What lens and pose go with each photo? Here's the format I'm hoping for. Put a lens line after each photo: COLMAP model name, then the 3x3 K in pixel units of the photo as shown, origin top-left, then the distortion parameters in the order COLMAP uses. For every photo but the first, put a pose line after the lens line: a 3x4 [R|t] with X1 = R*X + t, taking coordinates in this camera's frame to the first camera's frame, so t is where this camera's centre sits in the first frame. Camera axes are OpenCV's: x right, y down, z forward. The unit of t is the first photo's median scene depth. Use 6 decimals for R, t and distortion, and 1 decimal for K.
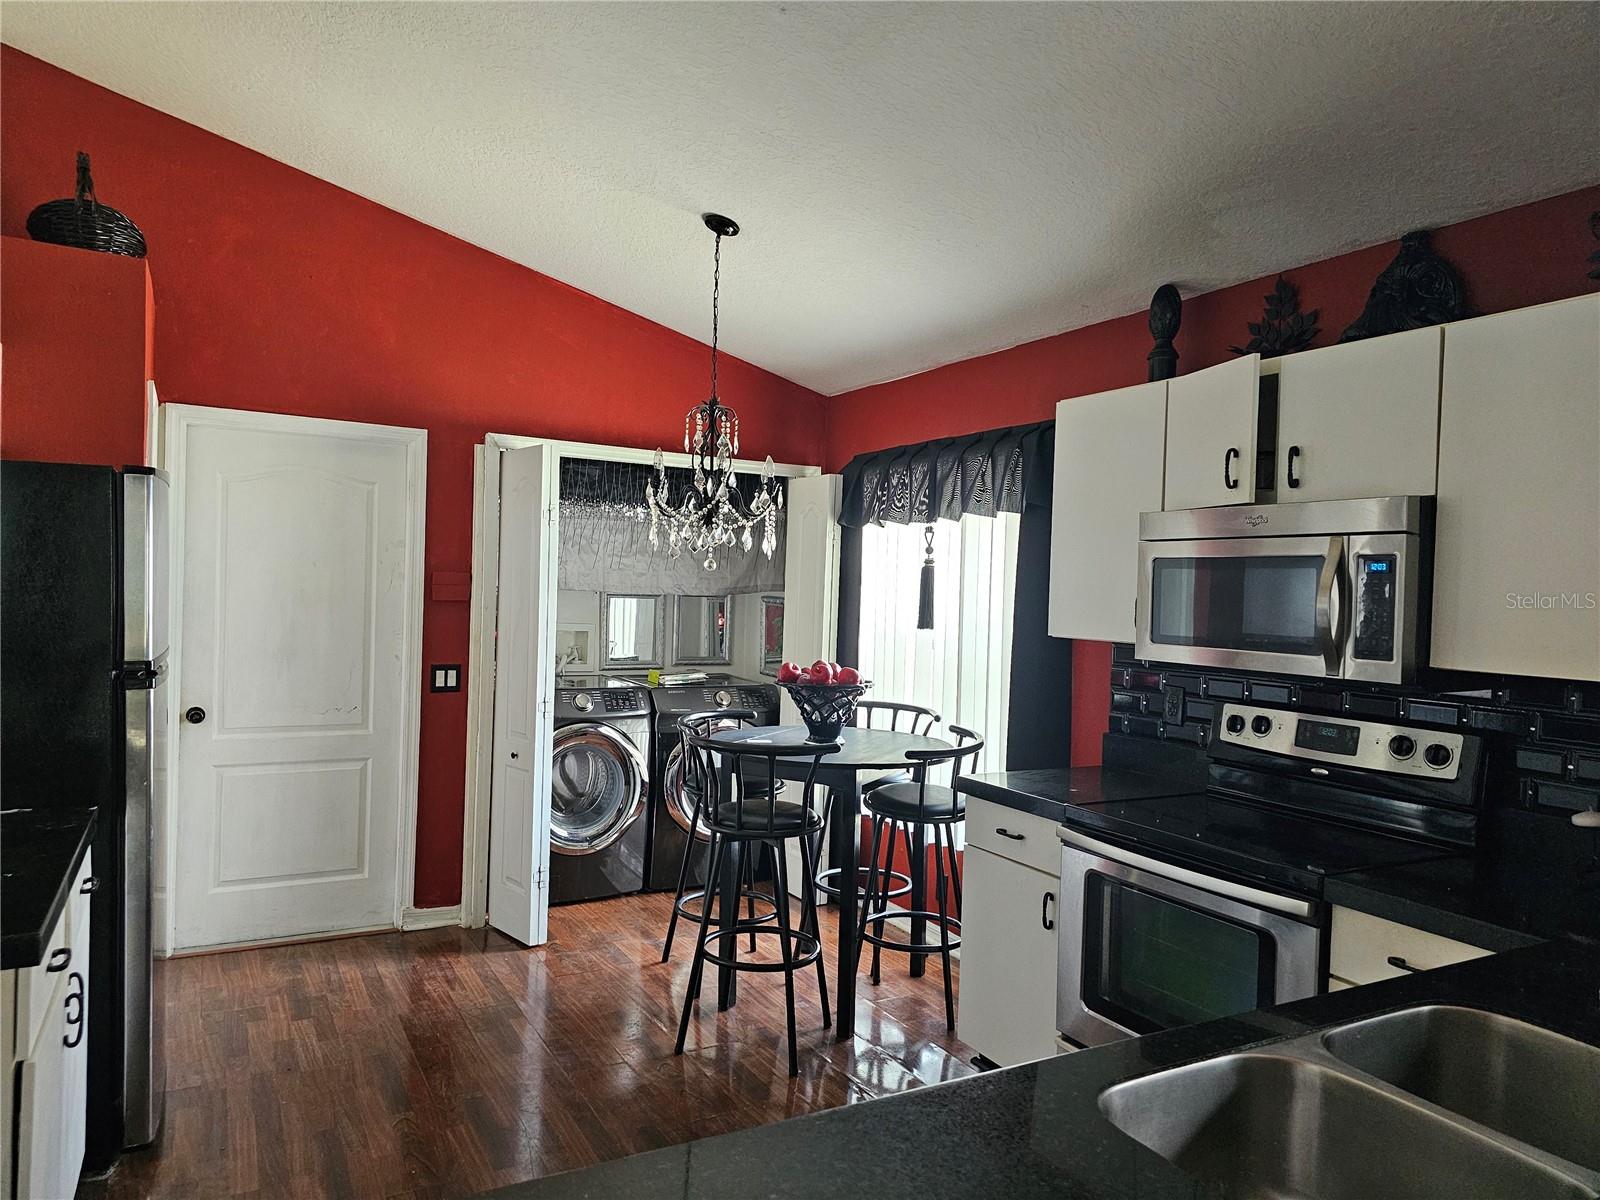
lens RADIAL K [[1081.7, 0, 797.6], [0, 1081.7, 604.3], [0, 0, 1]] dist [0.008735, 0.001256]
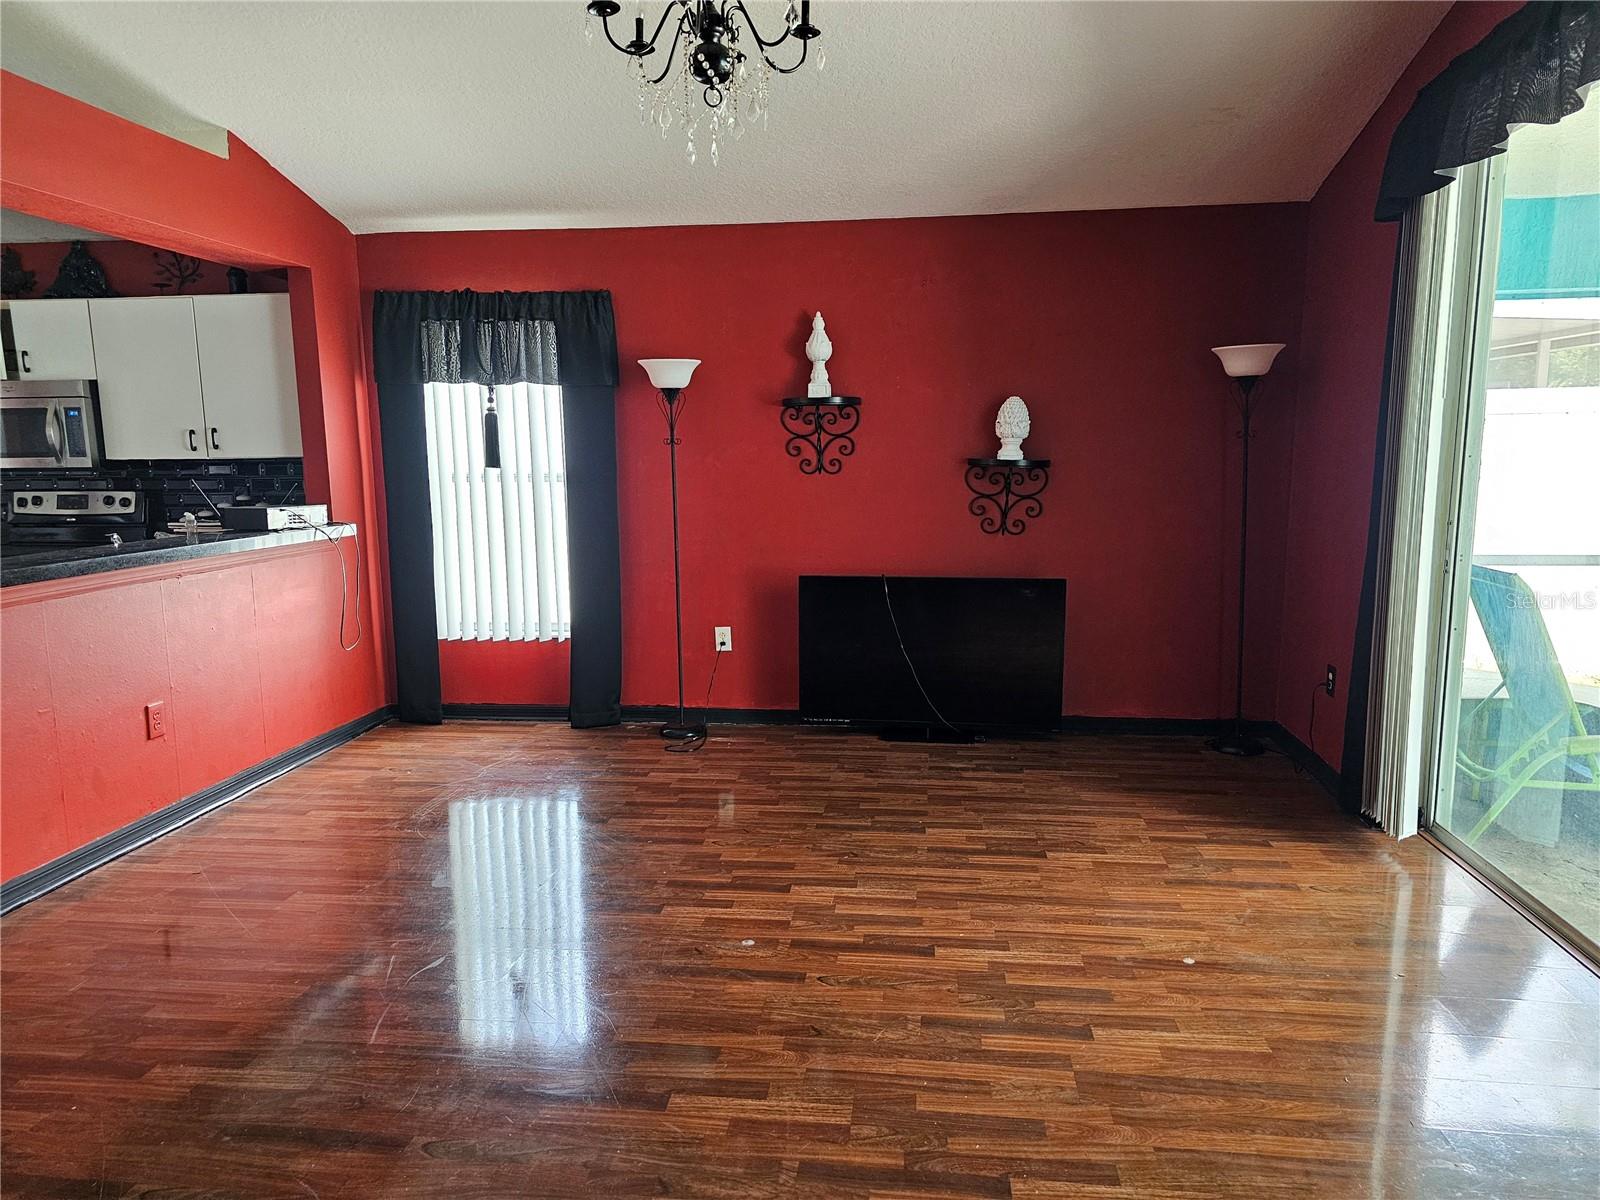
lens RADIAL K [[1081.7, 0, 799.5], [0, 1081.7, 604.0], [0, 0, 1]] dist [0.008735, 0.001256]
pose [[0.585440, -0.160110, 0.794749, -0.351184], [0.038026, 0.984648, 0.170357, 0.022701], [-0.809824, -0.069513, 0.582540, -1.295921]]
